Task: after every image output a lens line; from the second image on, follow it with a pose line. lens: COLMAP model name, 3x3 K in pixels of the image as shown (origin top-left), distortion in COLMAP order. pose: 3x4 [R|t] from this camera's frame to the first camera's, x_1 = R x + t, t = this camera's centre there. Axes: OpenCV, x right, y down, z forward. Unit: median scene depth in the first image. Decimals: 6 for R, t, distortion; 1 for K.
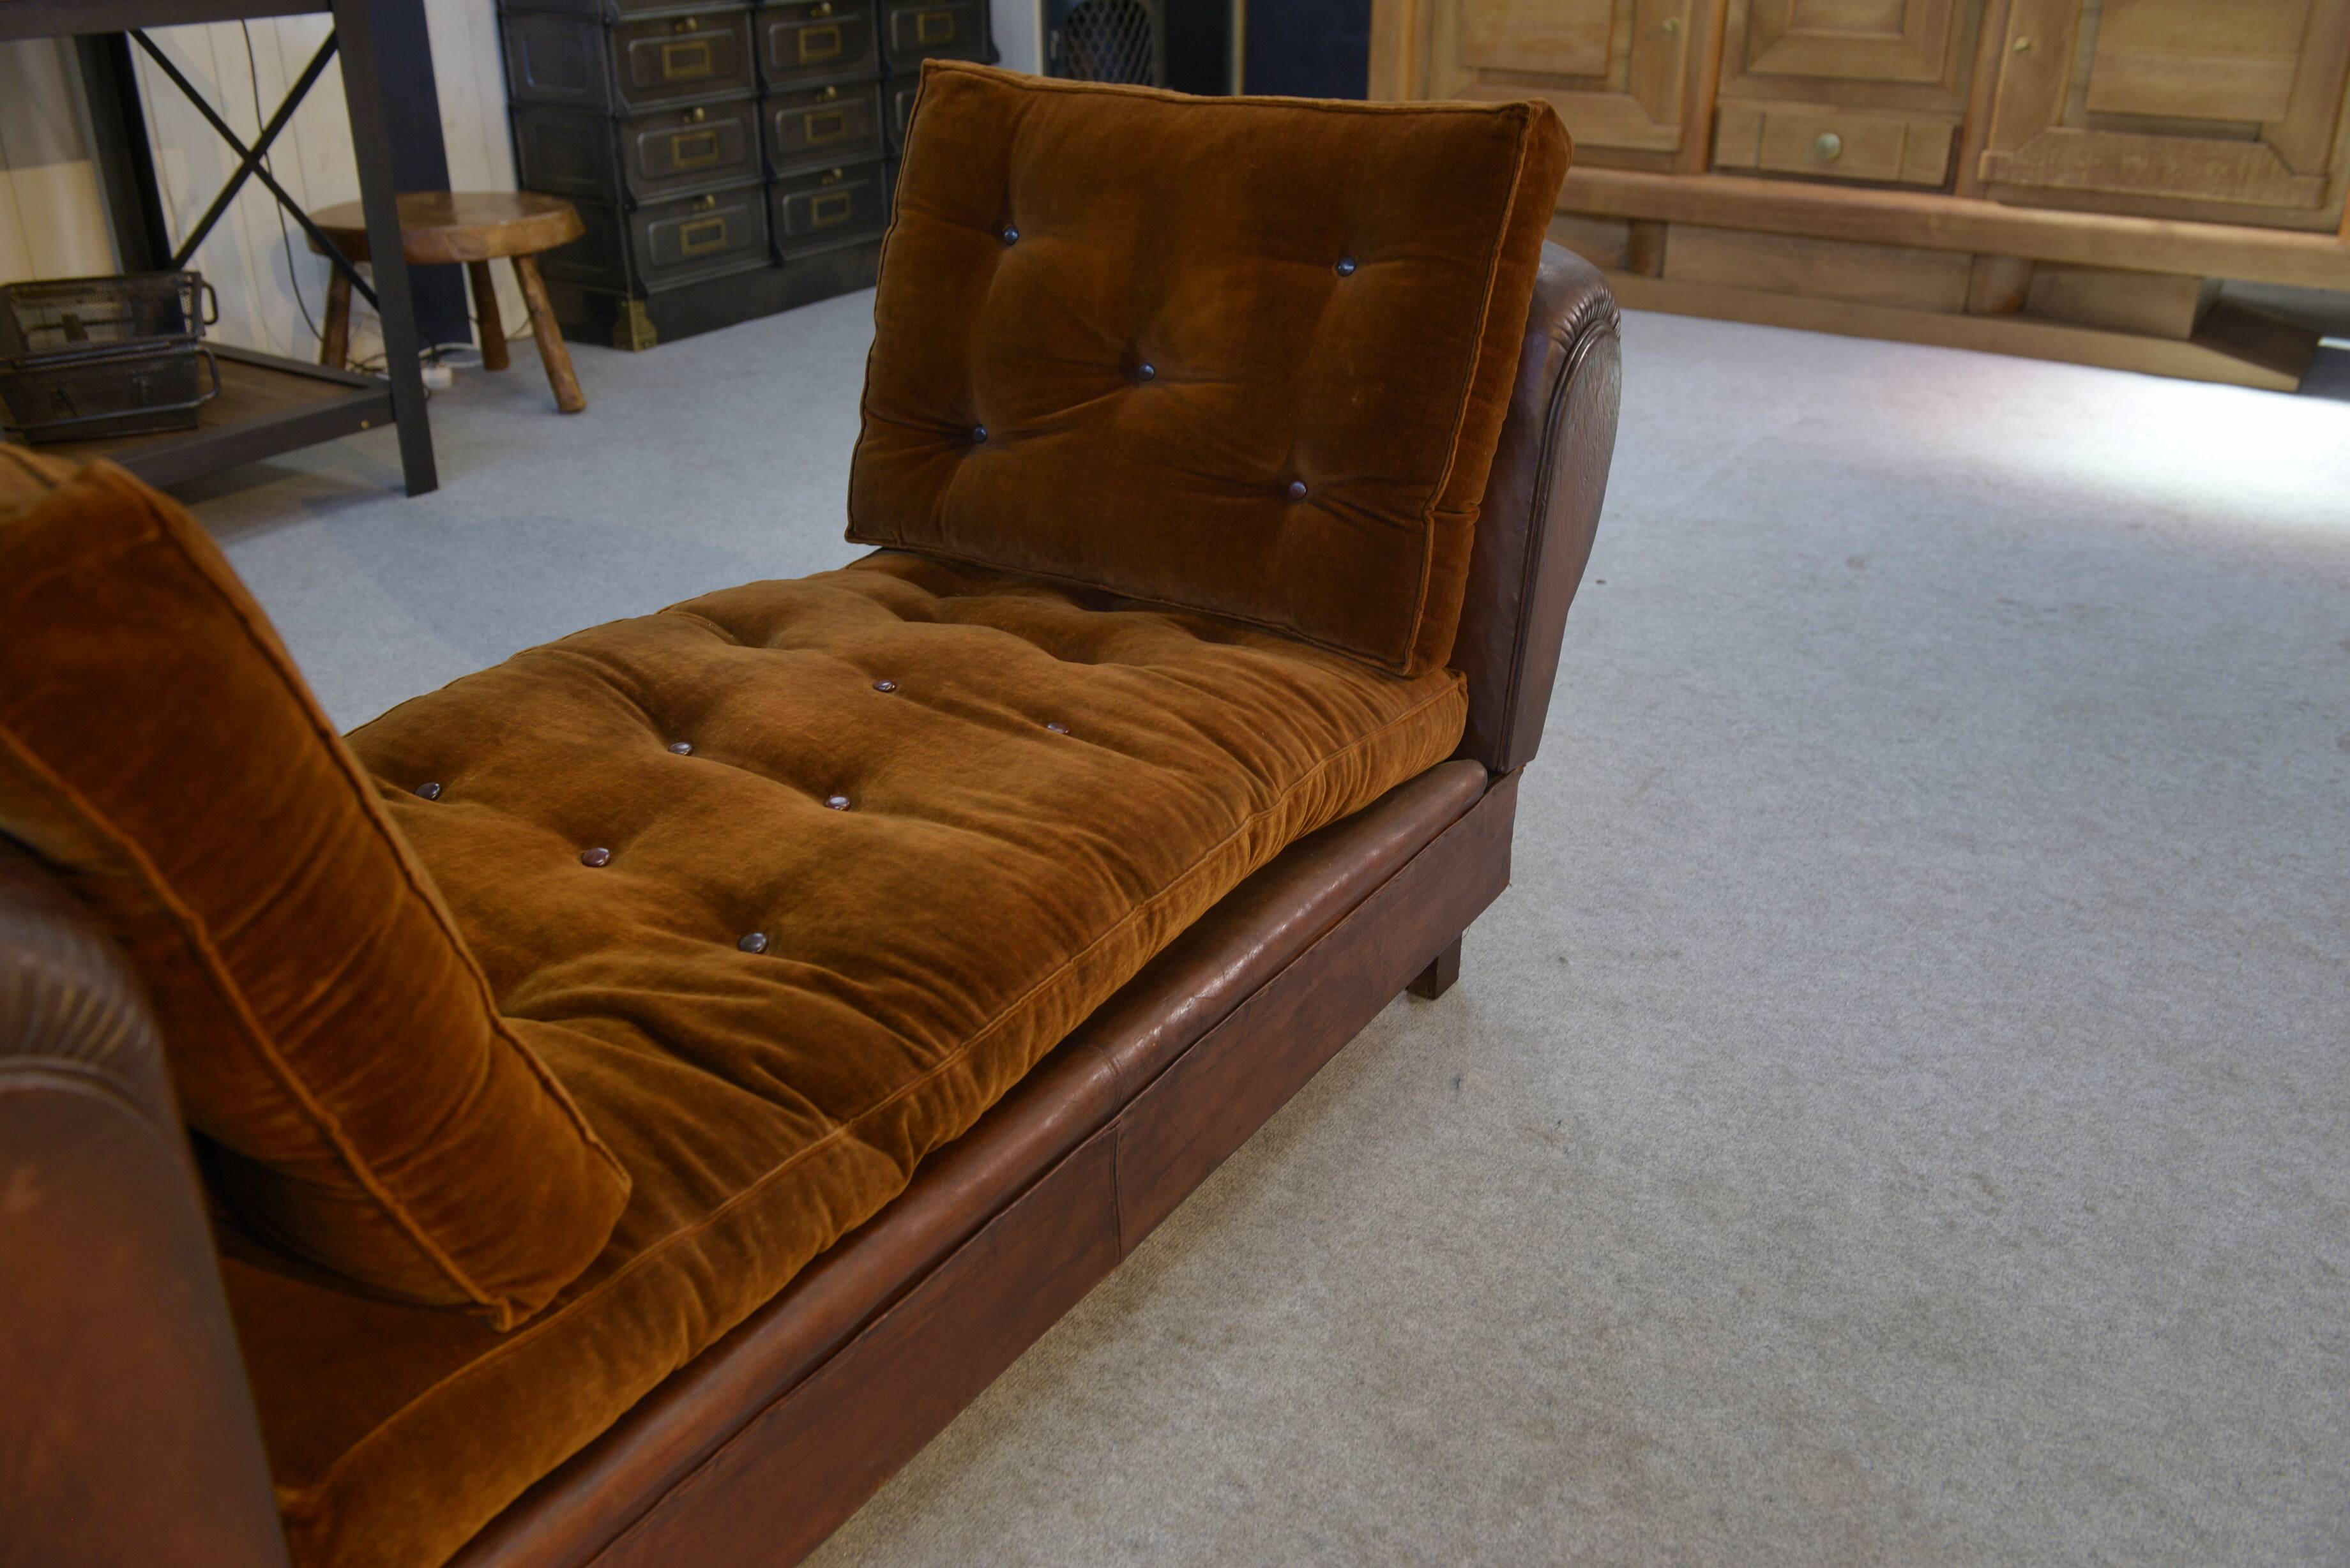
lens RADIAL K [[2060.4, 0, 1176.7], [0, 2060.4, 777.9], [0, 0, 1]] dist [-0.002415, -0.001606]
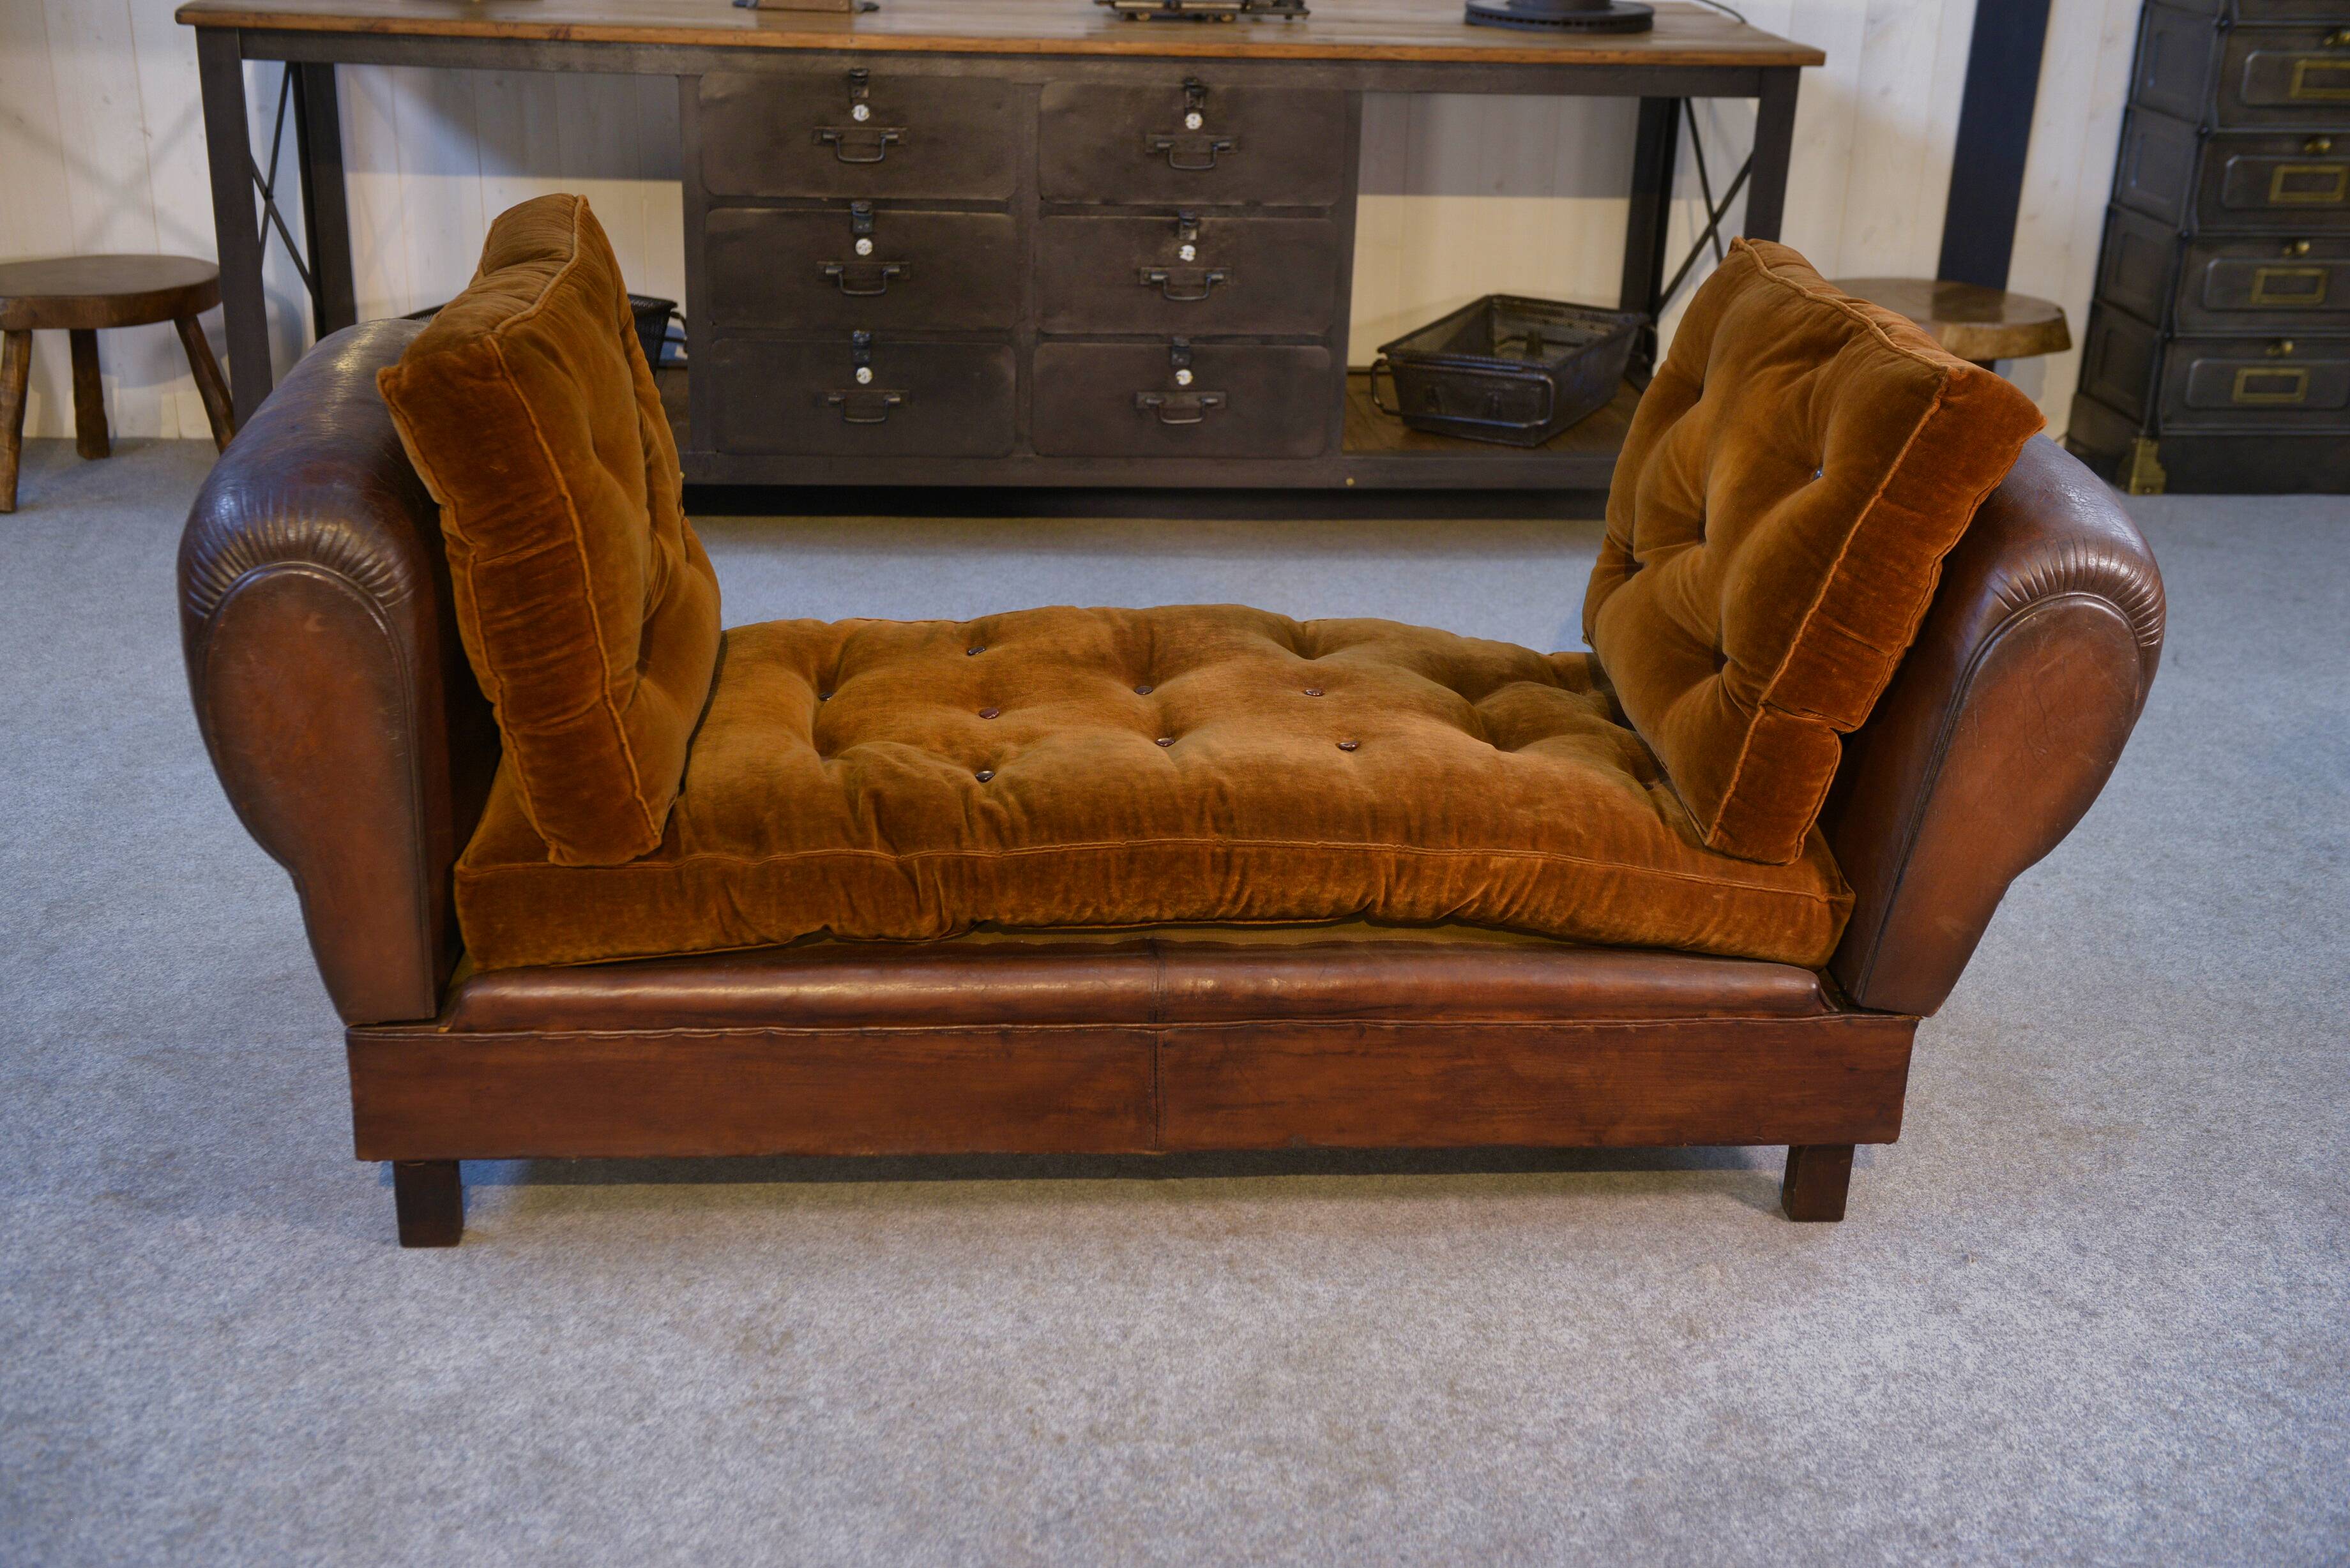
lens RADIAL K [[2737.5, 0, 1175.0], [0, 2737.5, 784.0], [0, 0, 1]] dist [0.077860, 0.024222]
pose [[0.618007, 0.302150, -0.725791, 0.387856], [-0.362756, 0.928638, 0.077711, -0.036771], [0.697478, 0.215259, 0.683512, -0.065950]]
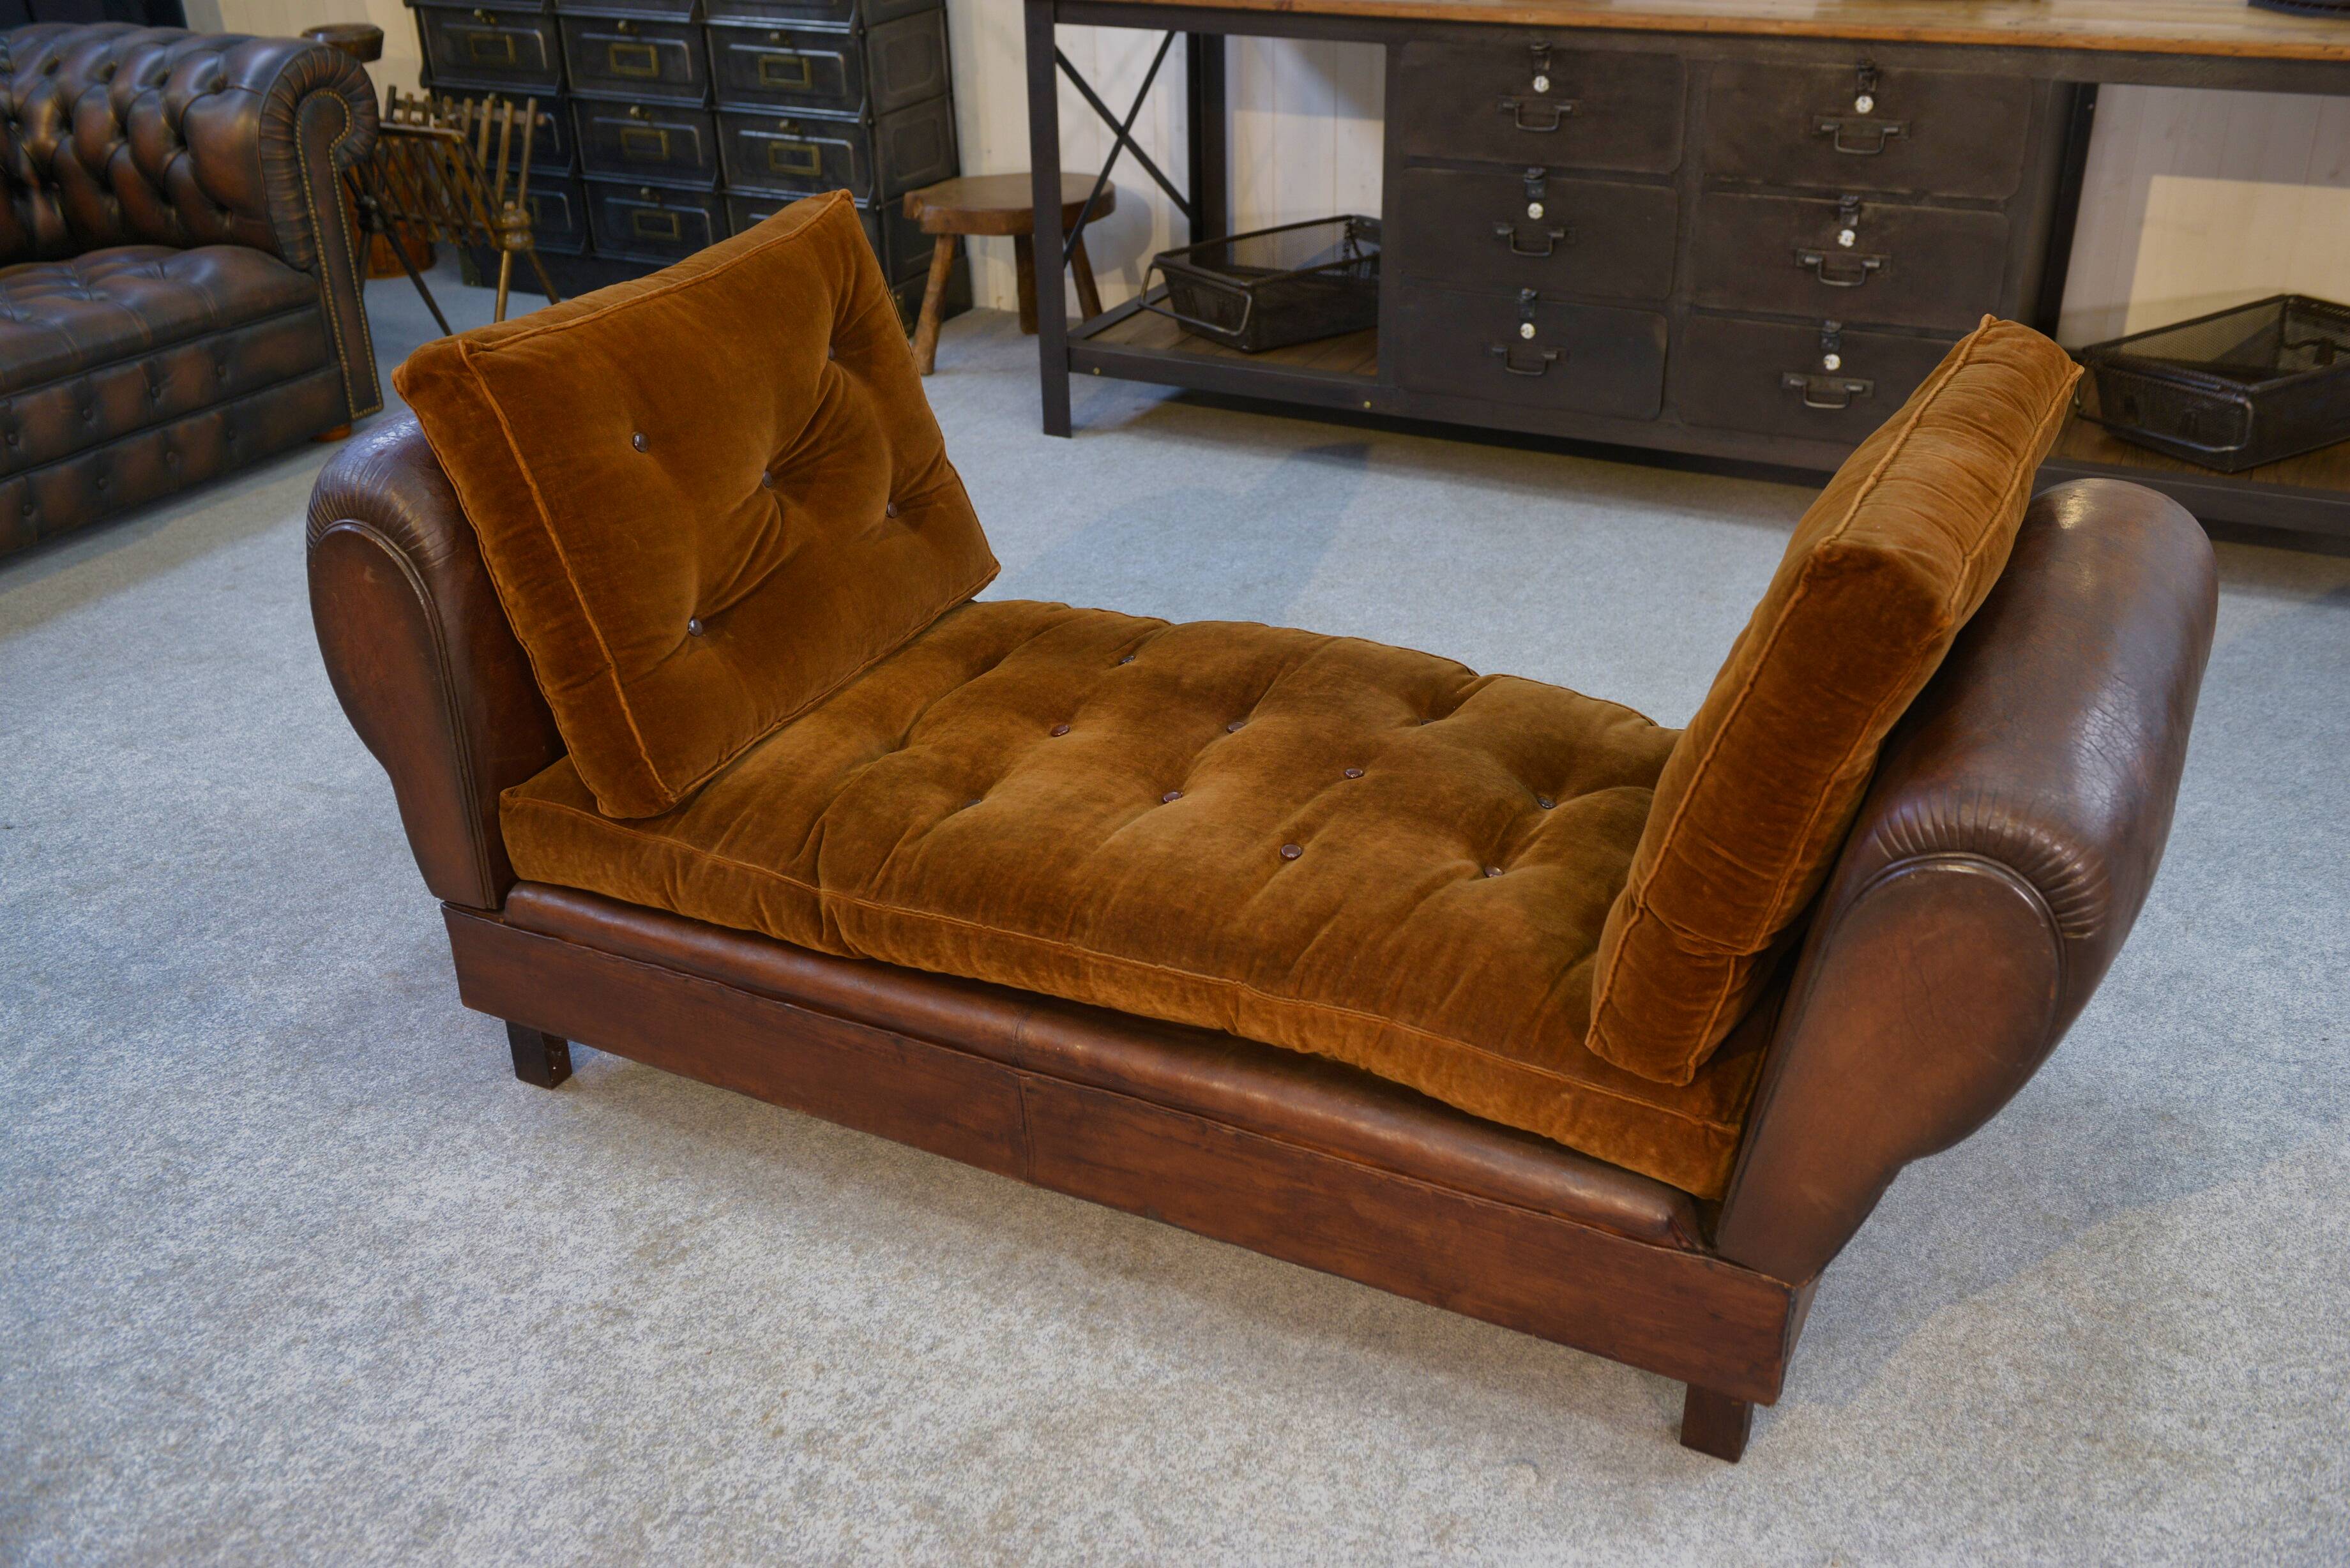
lens RADIAL K [[2223.1, 0, 1188.7], [0, 2223.1, 785.5], [0, 0, 1]] dist [0.014647, 0.009474]
pose [[0.104889, 0.453165, -0.885234, 0.382965], [-0.403468, 0.832986, 0.378613, -0.188393], [0.908962, 0.317451, 0.270208, 0.215960]]
